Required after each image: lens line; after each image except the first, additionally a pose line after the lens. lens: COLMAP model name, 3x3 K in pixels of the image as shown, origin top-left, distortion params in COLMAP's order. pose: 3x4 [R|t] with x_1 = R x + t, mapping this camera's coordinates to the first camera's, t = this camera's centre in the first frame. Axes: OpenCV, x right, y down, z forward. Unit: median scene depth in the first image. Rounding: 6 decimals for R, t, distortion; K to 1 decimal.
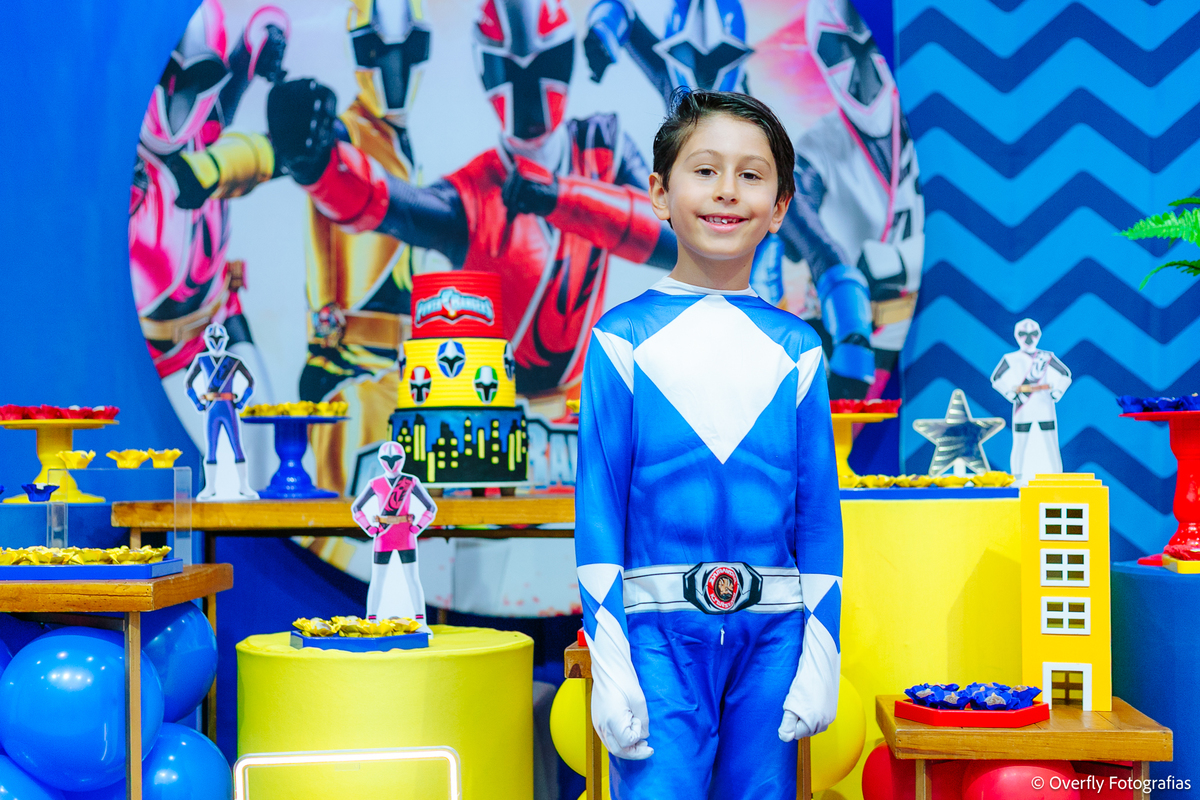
lens RADIAL K [[1893.4, 0, 600.0], [0, 1893.4, 400.0], [0, 0, 1]] dist [0.029264, -0.009858]
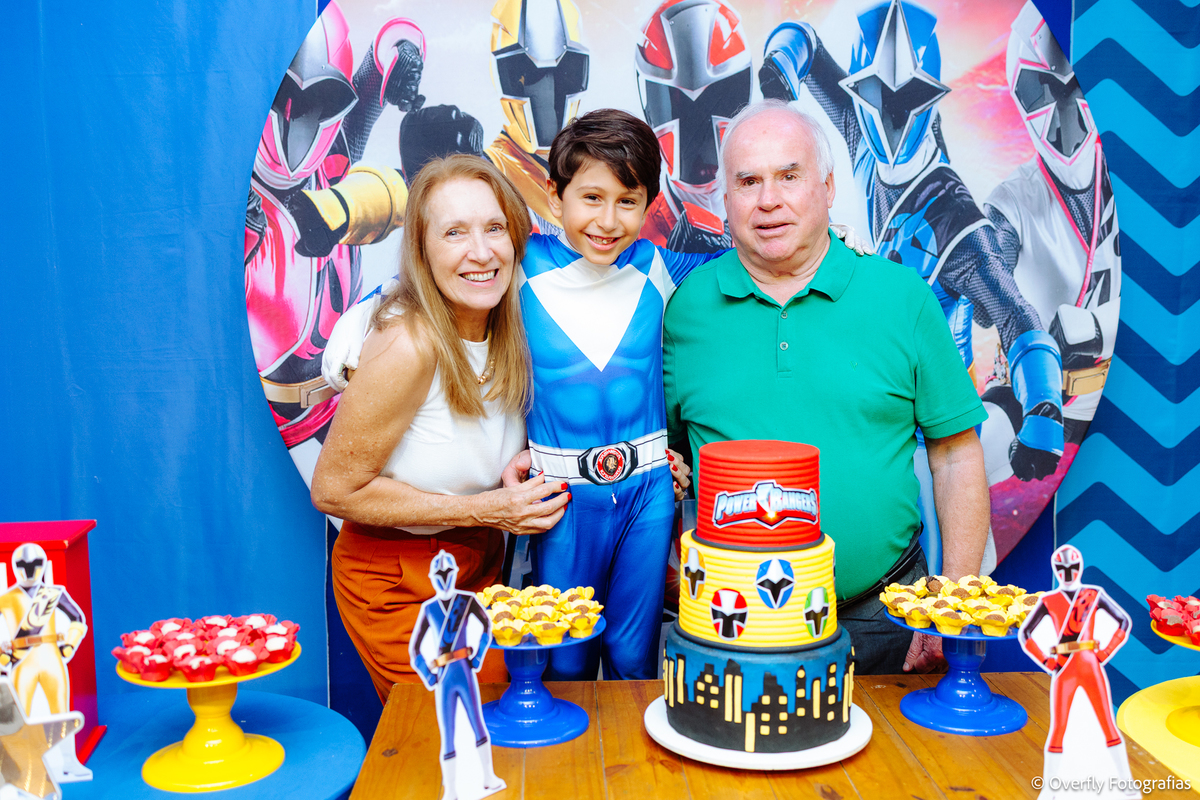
lens RADIAL K [[1187.2, 0, 597.3], [0, 1187.2, 385.3], [0, 0, 1]] dist [0.022419, 0.019036]
pose [[0.992881, -0.004174, 0.119036, -0.155236], [-0.013141, 0.989446, 0.144305, -0.125342], [-0.118382, -0.144842, 0.982347, 0.442234]]
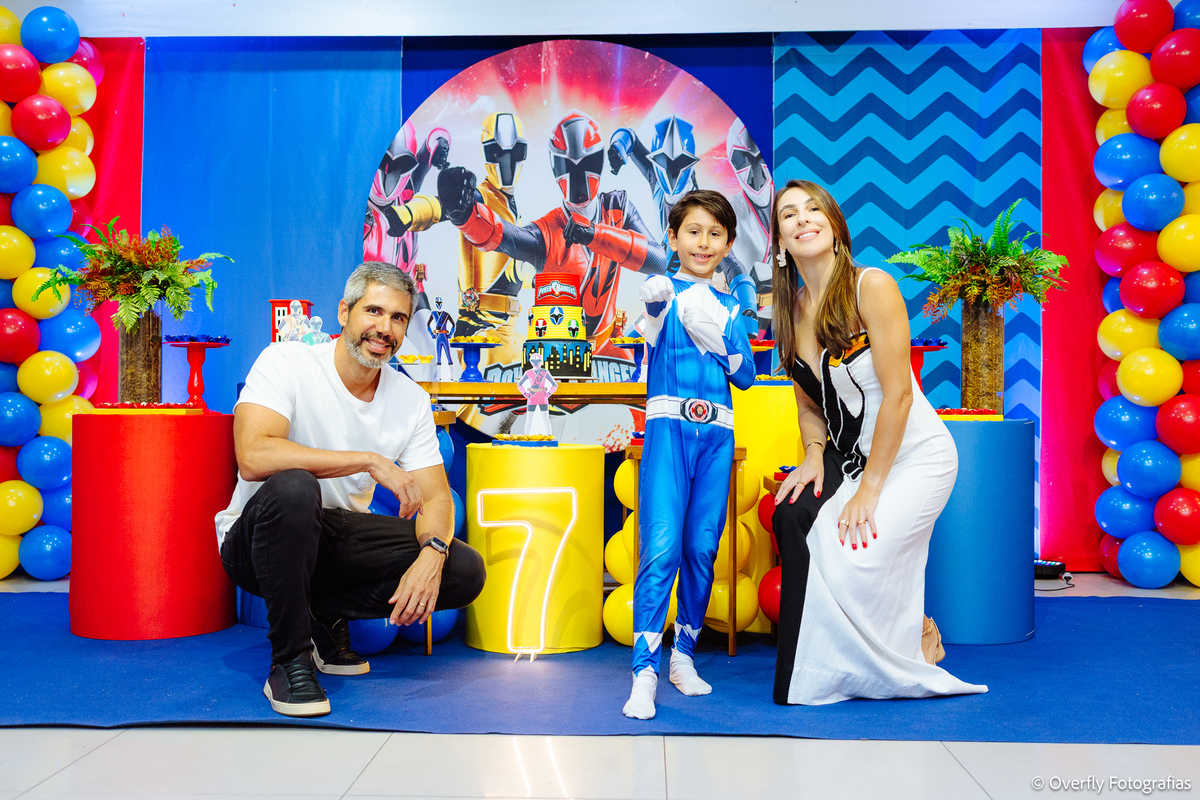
lens RADIAL K [[1325.6, 0, 600.0], [0, 1325.6, 400.0], [0, 0, 1]] dist [0.075360, -0.065754]
pose [[0.998788, 0.018643, 0.045556, -0.073742], [-0.019774, 0.999504, 0.024506, 0.025466], [-0.045077, -0.025377, 0.998661, -0.329844]]
